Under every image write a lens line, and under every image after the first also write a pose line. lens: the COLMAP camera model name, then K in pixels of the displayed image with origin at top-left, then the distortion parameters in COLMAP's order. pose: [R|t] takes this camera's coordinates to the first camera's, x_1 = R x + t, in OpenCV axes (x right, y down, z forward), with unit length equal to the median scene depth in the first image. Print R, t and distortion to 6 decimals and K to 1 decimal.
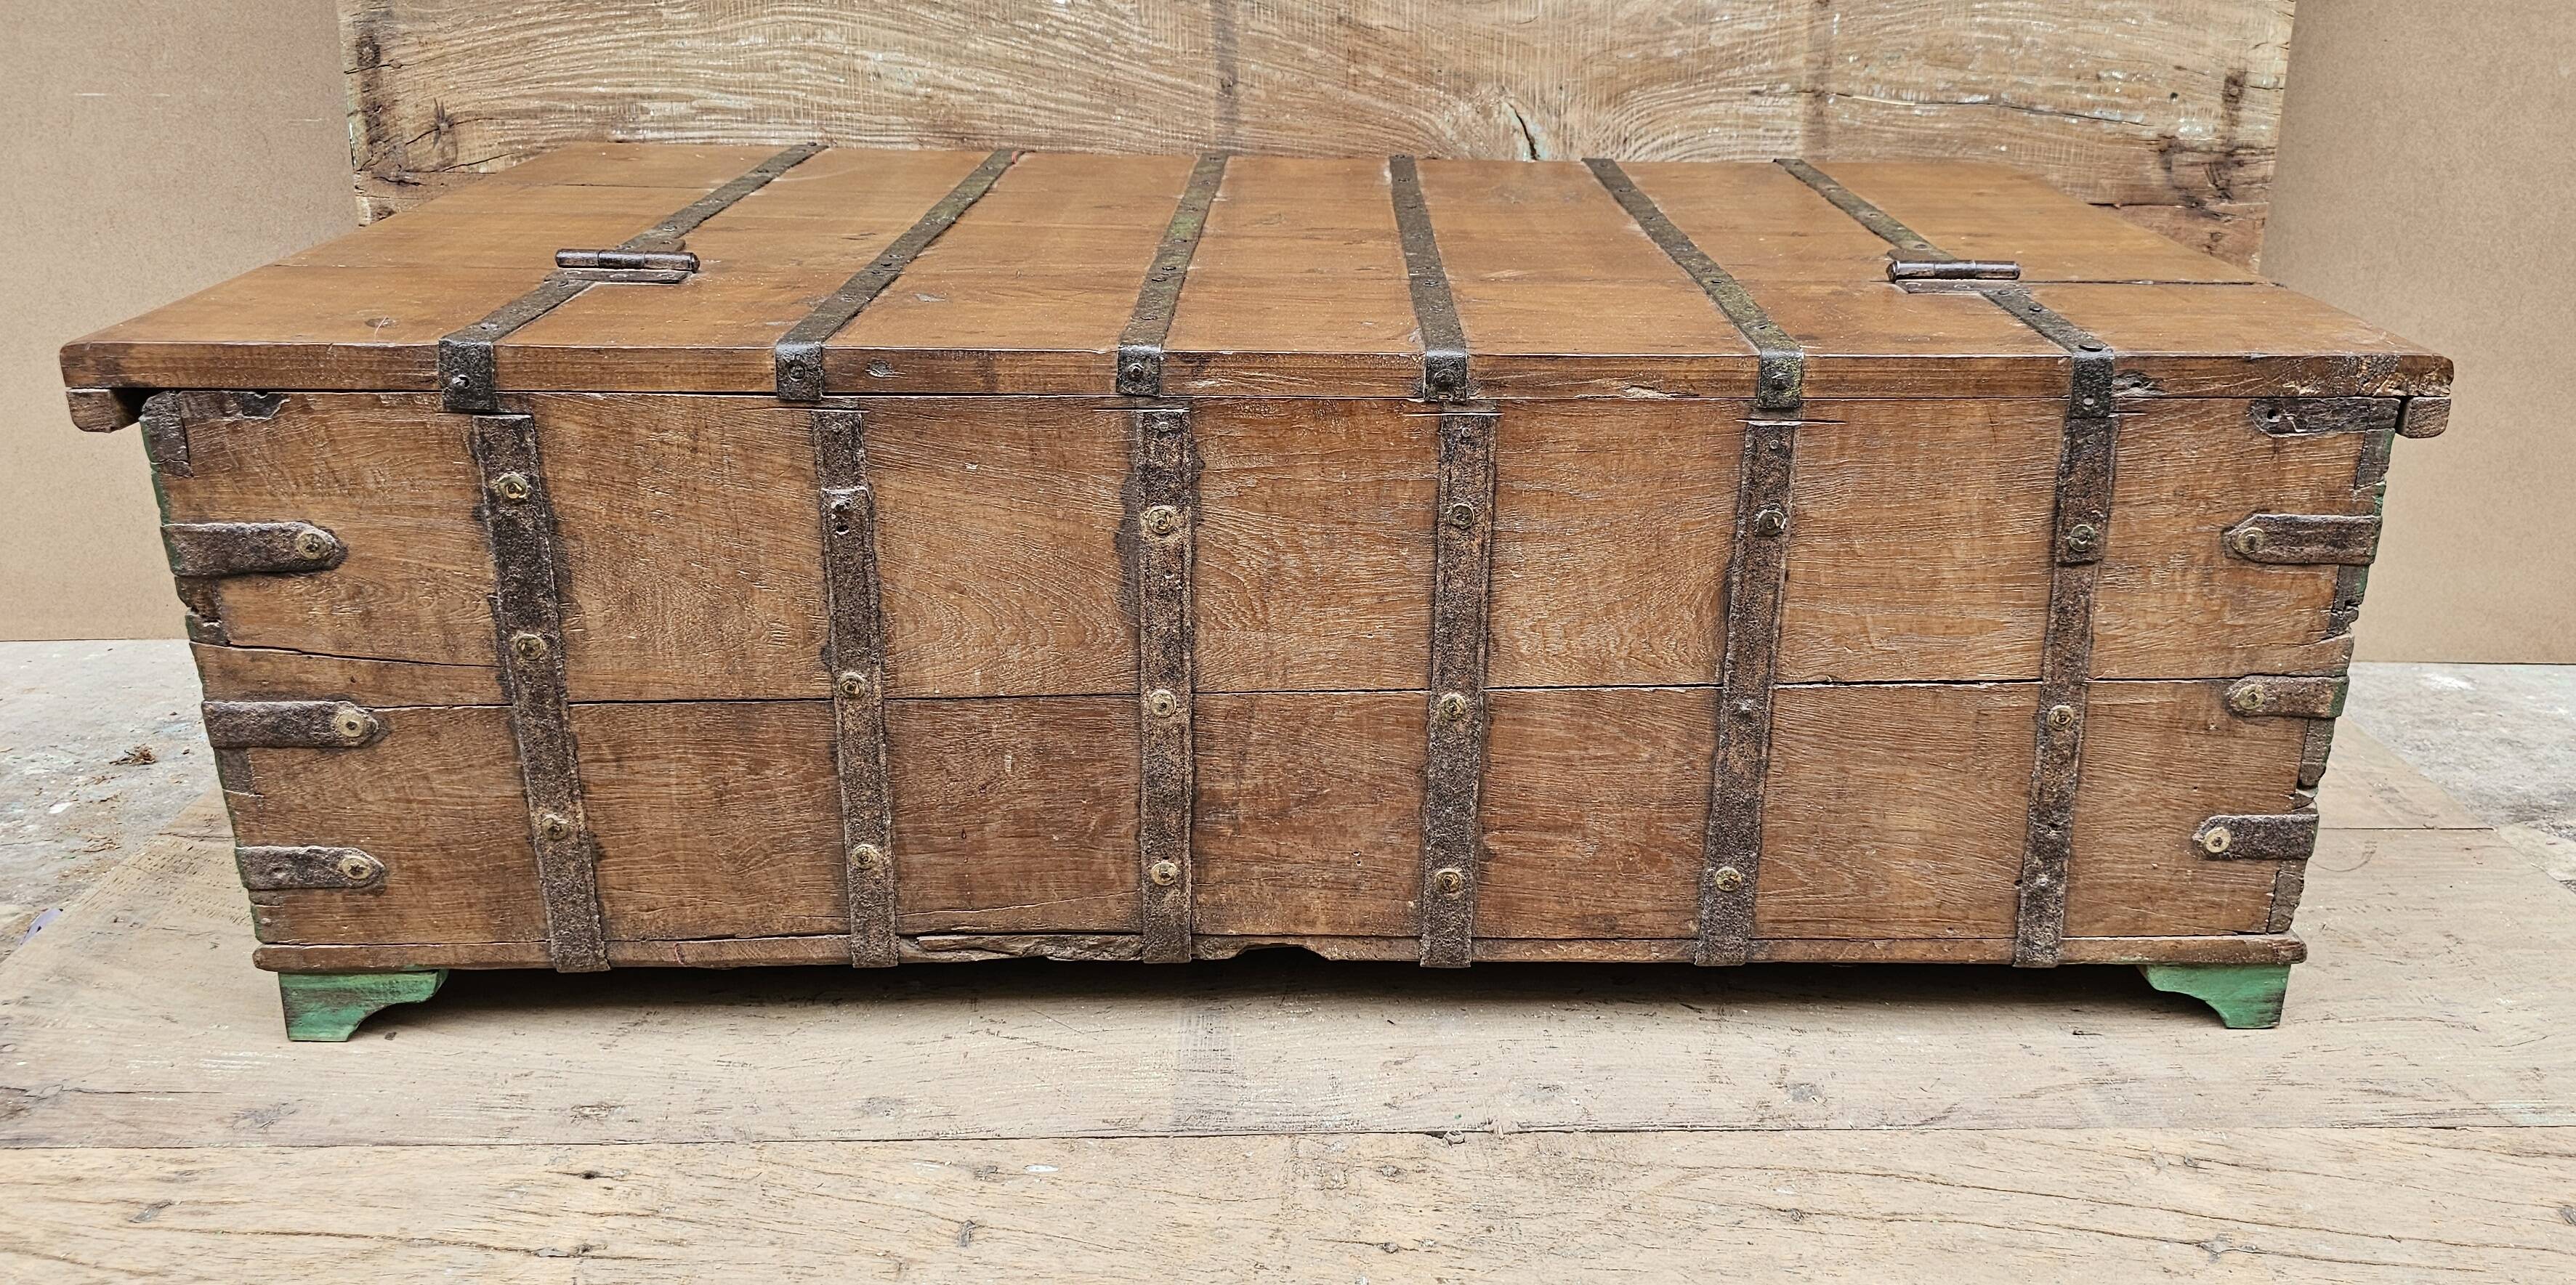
lens RADIAL K [[1998.5, 0, 1395.8], [0, 1998.5, 570.6], [0, 0, 1]] dist [0.048062, -0.044592]
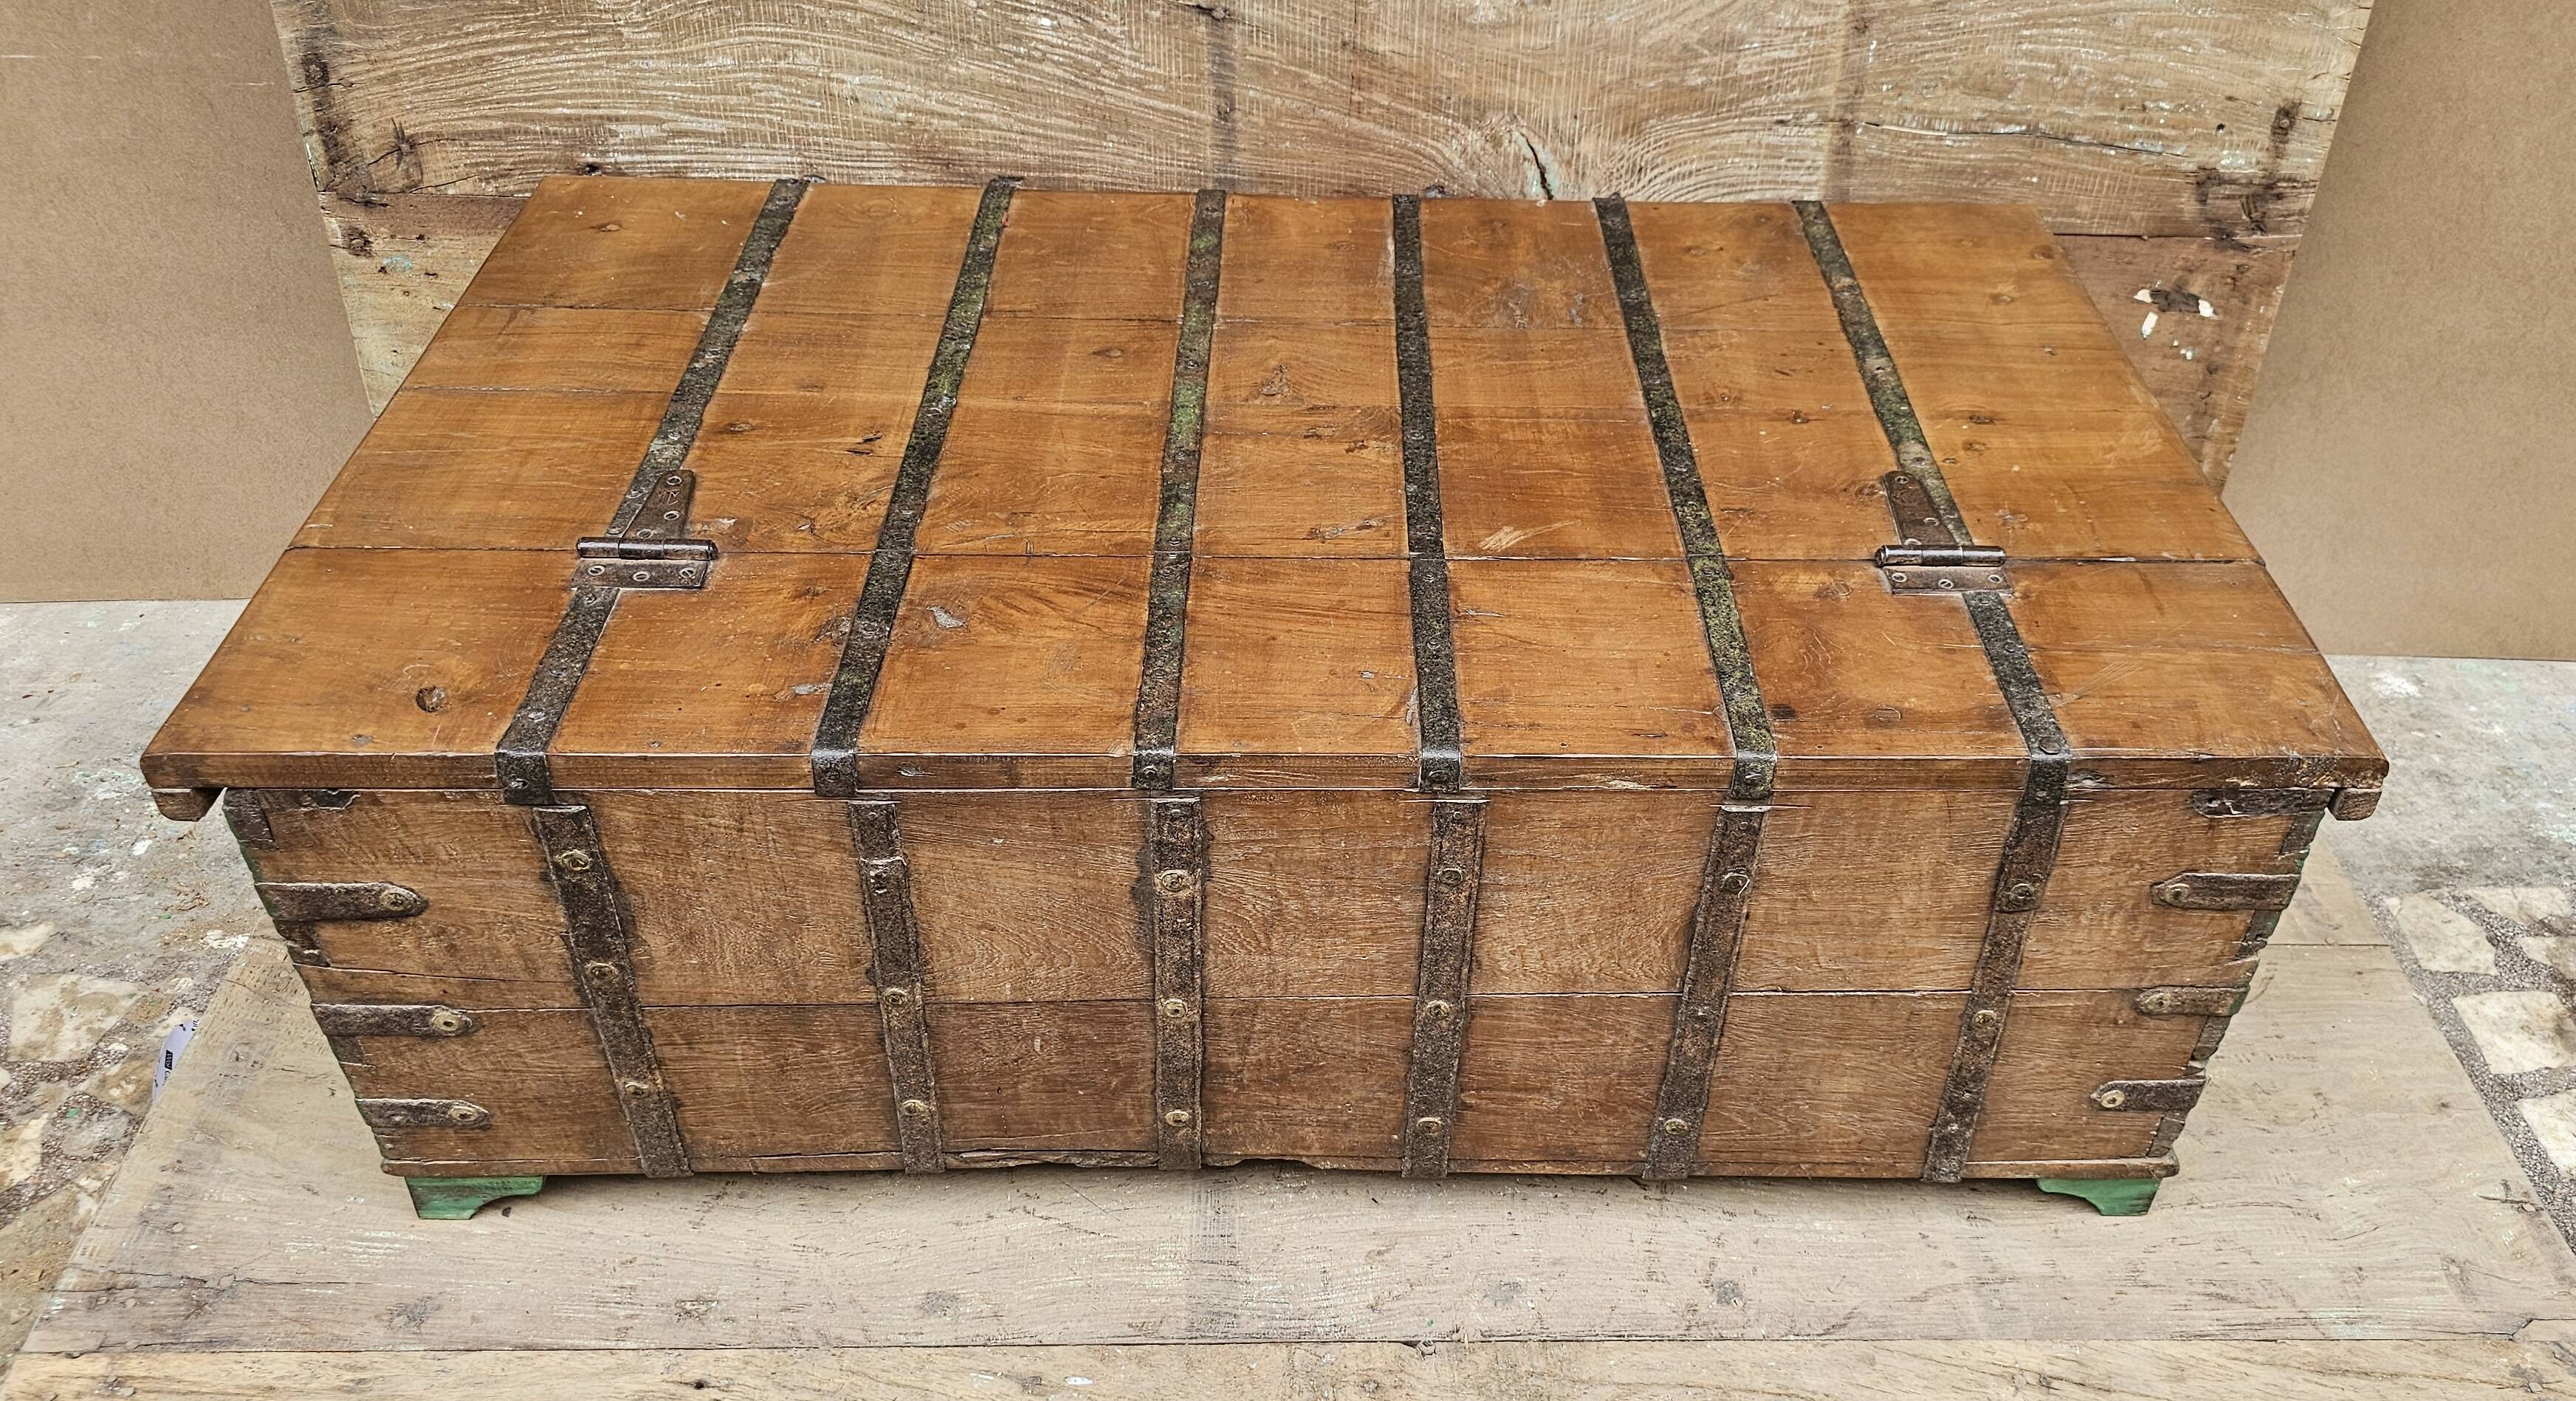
lens RADIAL K [[2043.5, 0, 1382.7], [0, 2043.5, 706.7], [0, 0, 1]] dist [0.043878, -0.037844]
pose [[0.999689, 0.024203, 0.005936, -0.008245], [-0.024801, 0.942961, 0.331979, -0.305995], [0.002437, -0.332023, 0.943268, -0.008232]]
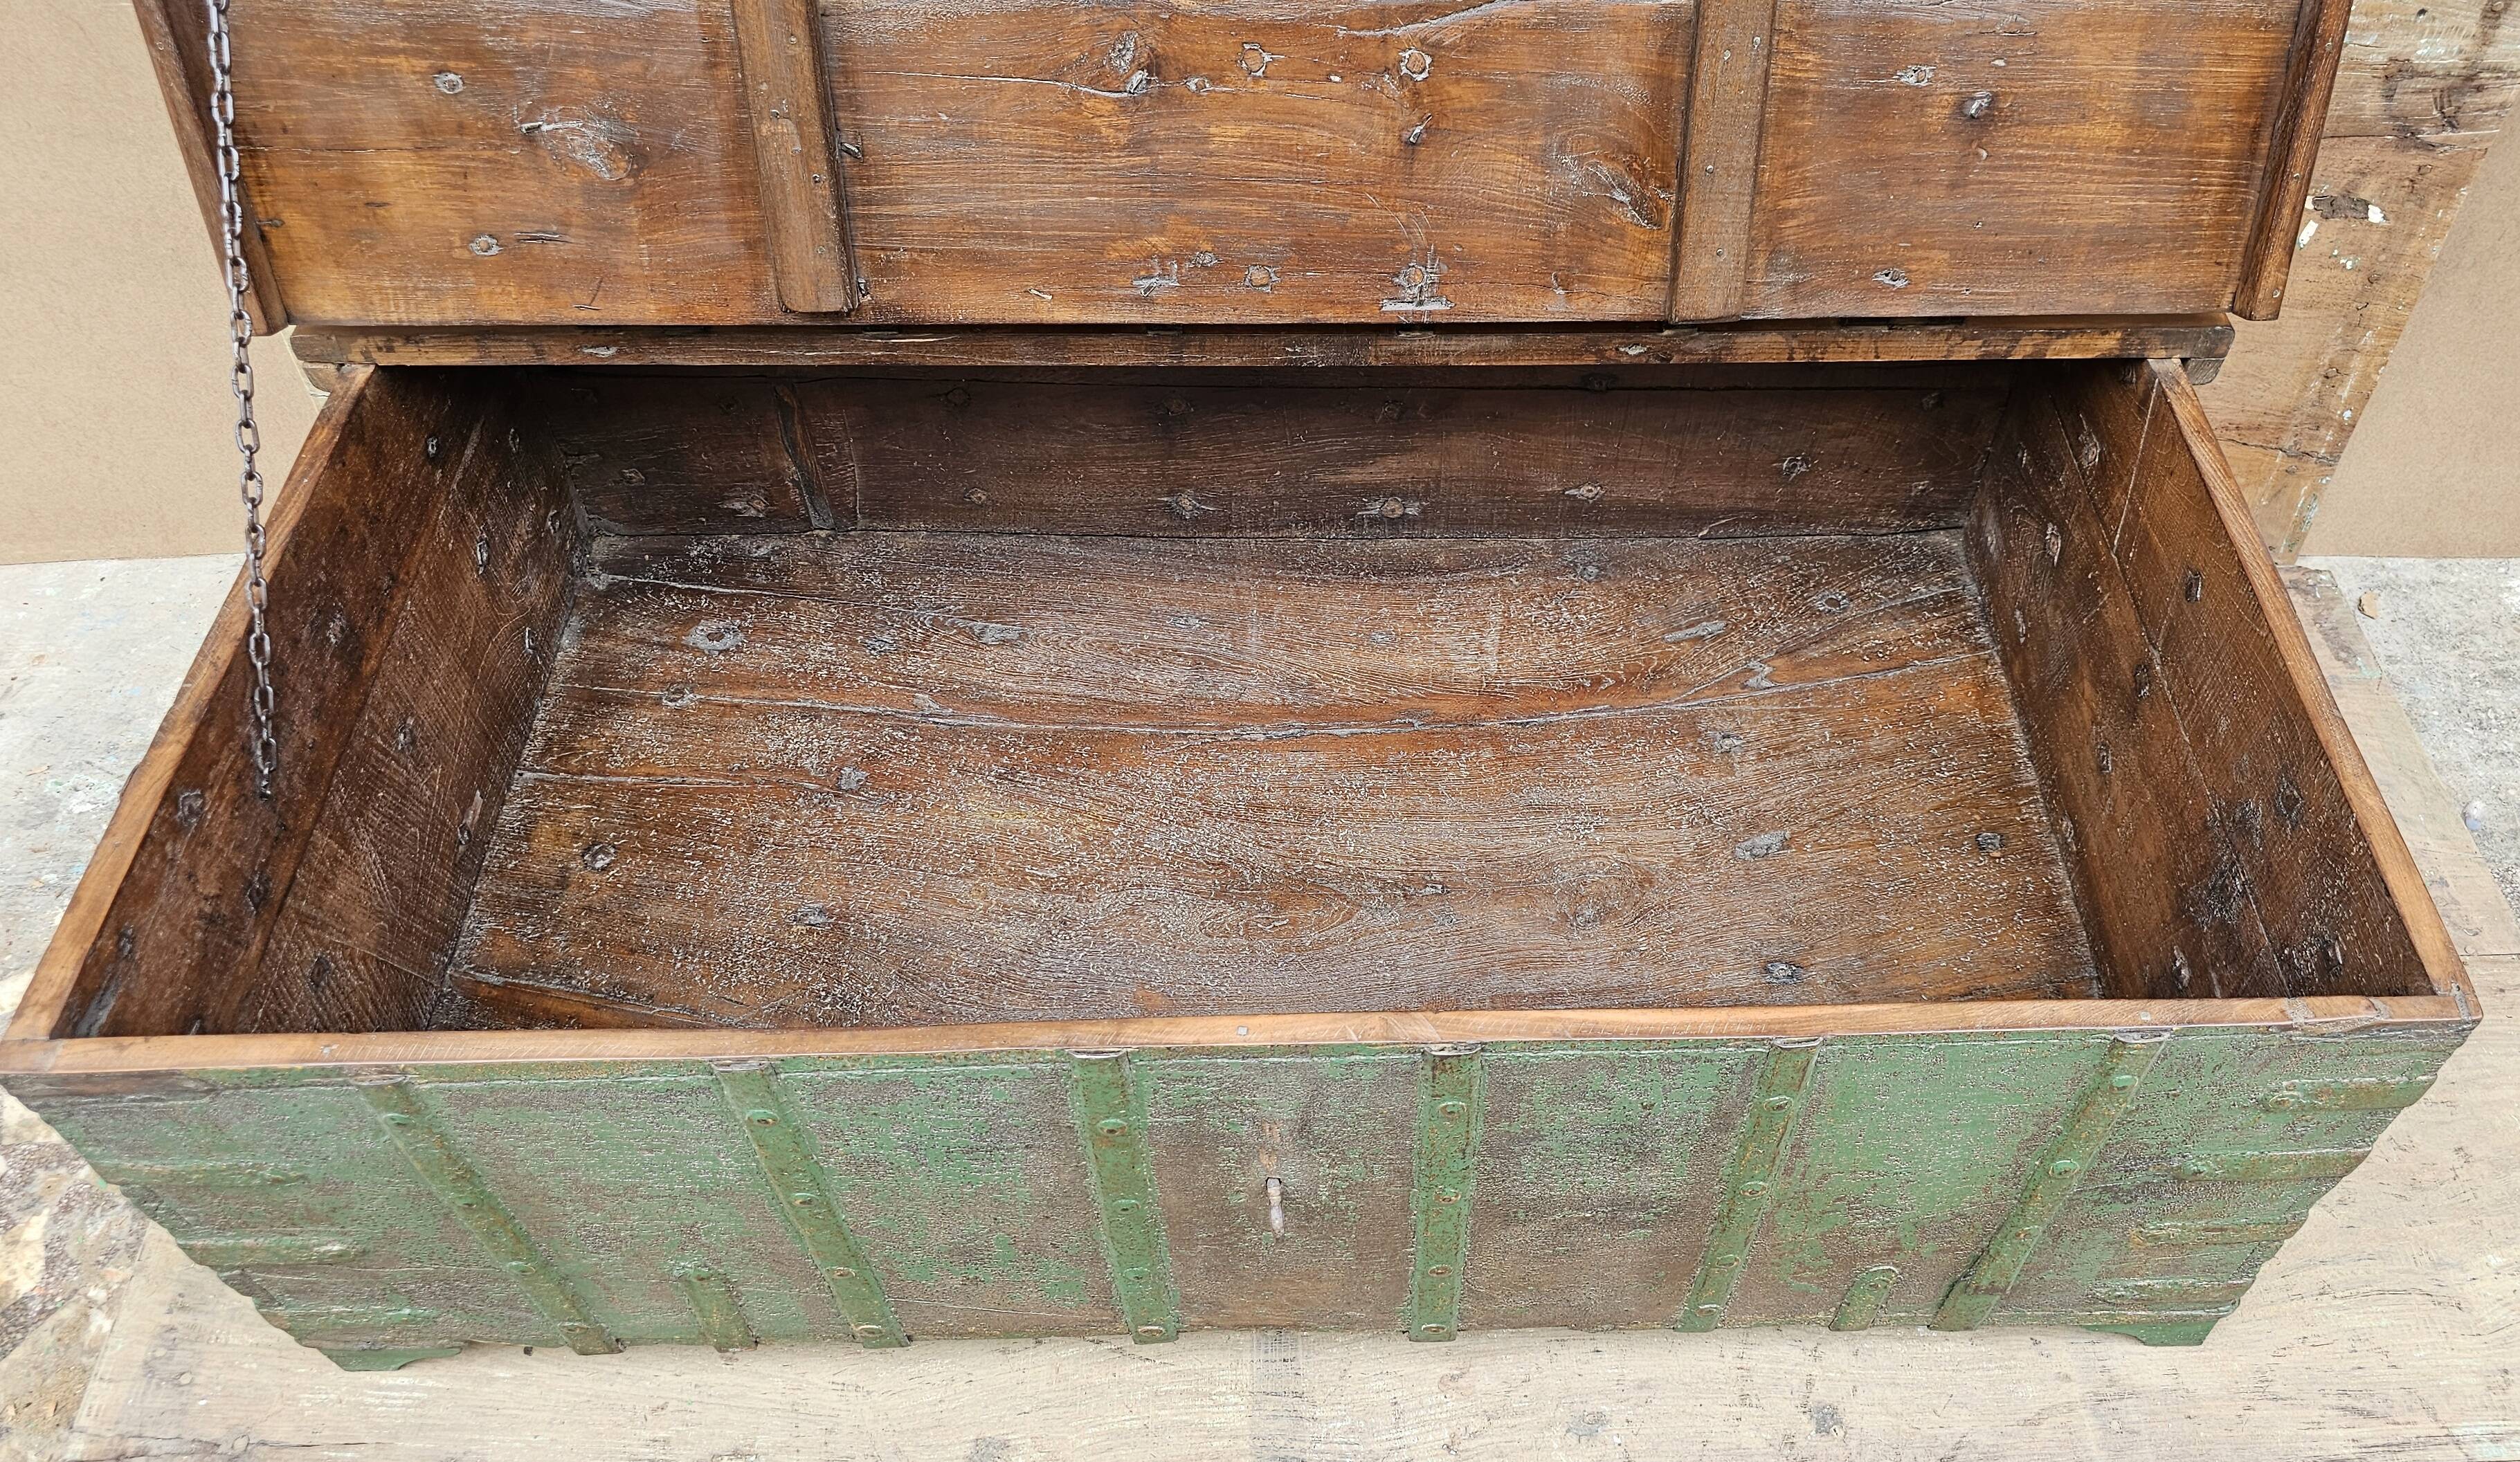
lens RADIAL K [[1894.1, 0, 1360.3], [0, 1894.1, 735.8], [0, 0, 1]] dist [0.036928, -0.030085]
pose [[0.999932, 0.004920, -0.010605, -0.027985], [0.001273, 0.855898, 0.517143, -0.403358], [0.011621, -0.517121, 0.855833, 0.204308]]
